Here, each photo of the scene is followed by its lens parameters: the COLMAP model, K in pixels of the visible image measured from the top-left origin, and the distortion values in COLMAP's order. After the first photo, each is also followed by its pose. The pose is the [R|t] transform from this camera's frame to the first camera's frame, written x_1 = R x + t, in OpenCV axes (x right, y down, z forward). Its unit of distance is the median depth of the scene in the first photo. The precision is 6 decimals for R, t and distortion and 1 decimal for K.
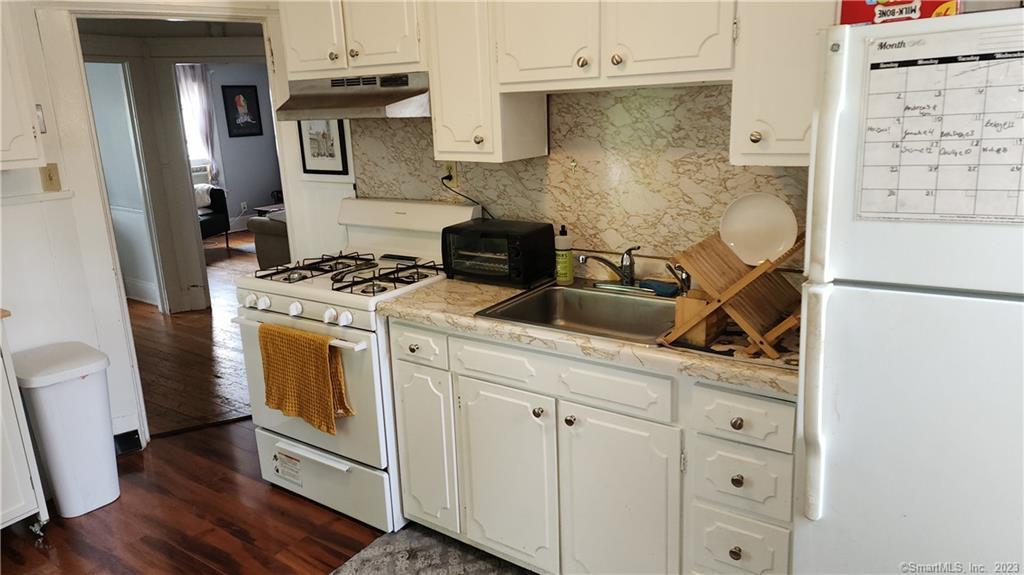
lens RADIAL K [[694.9, 0, 513.7], [0, 694.9, 294.5], [0, 0, 1]] dist [0.064646, -0.053893]
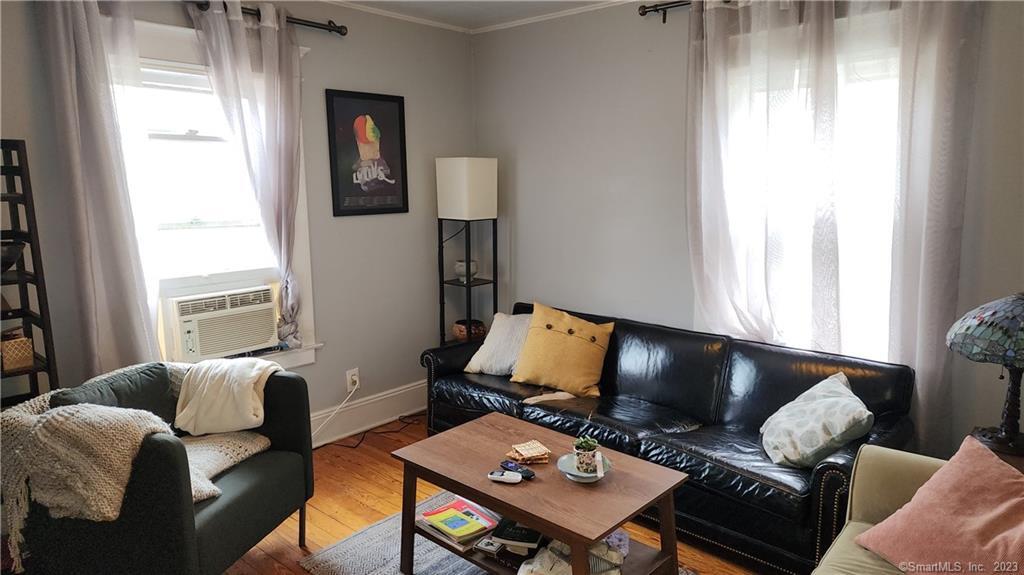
lens RADIAL K [[694.9, 0, 513.7], [0, 694.9, 294.5], [0, 0, 1]] dist [0.064646, -0.053893]
pose [[0.993638, 0.038885, -0.105693, -0.252155], [-0.049906, 0.993354, -0.103719, -0.139466], [0.100958, 0.108334, 0.988975, 0.605928]]
